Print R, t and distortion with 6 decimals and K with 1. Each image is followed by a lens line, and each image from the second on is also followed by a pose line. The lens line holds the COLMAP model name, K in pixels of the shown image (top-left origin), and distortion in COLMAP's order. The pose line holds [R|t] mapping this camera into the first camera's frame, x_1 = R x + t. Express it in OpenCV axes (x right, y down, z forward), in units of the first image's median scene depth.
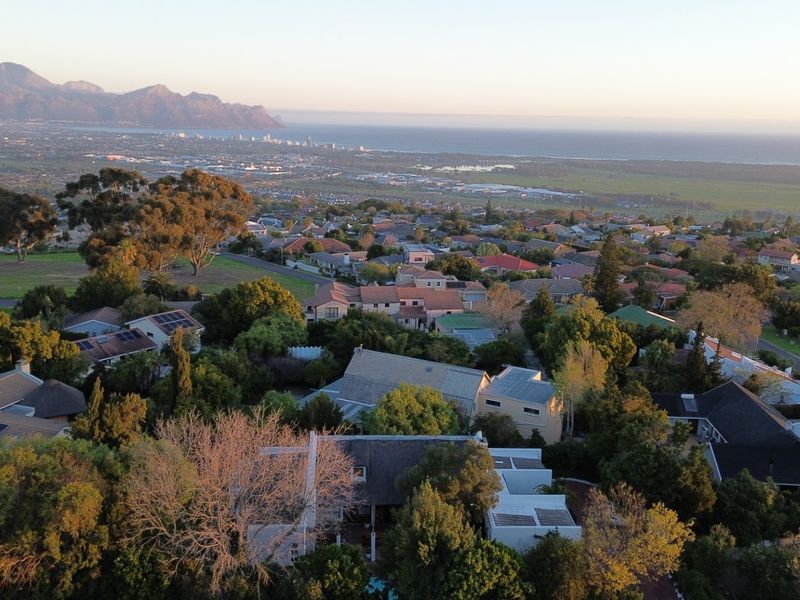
lens RADIAL K [[749.6, 0, 401.0], [0, 749.6, 297.4], [0, 0, 1]] dist [0.093391, -0.132619]
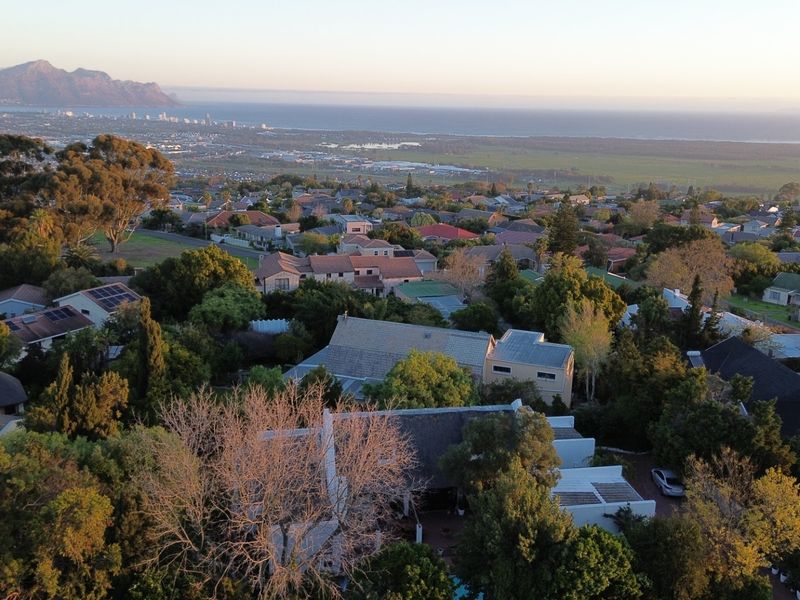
lens RADIAL K [[749.6, 0, 401.0], [0, 749.6, 297.4], [0, 0, 1]] dist [0.093391, -0.132619]
pose [[0.992098, -0.034599, 0.120597, -0.046151], [0.031307, 0.999086, 0.029091, 0.011051], [-0.121493, -0.025085, 0.992275, 0.055741]]
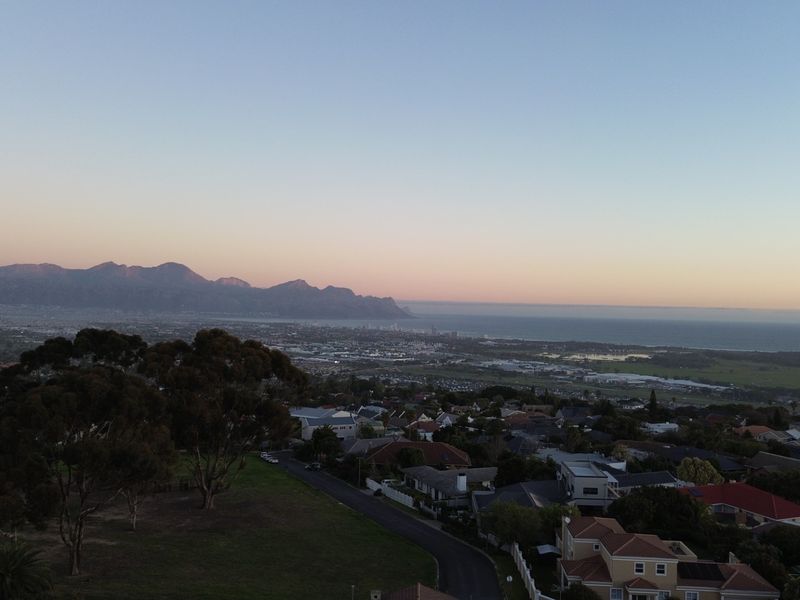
lens RADIAL K [[749.6, 0, 401.0], [0, 749.6, 297.4], [0, 0, 1]] dist [0.093391, -0.132619]
pose [[0.986583, -0.002668, -0.163240, -0.028398], [-0.037578, 0.969310, -0.242953, -0.058236], [0.158878, 0.245828, 0.956204, 0.486910]]
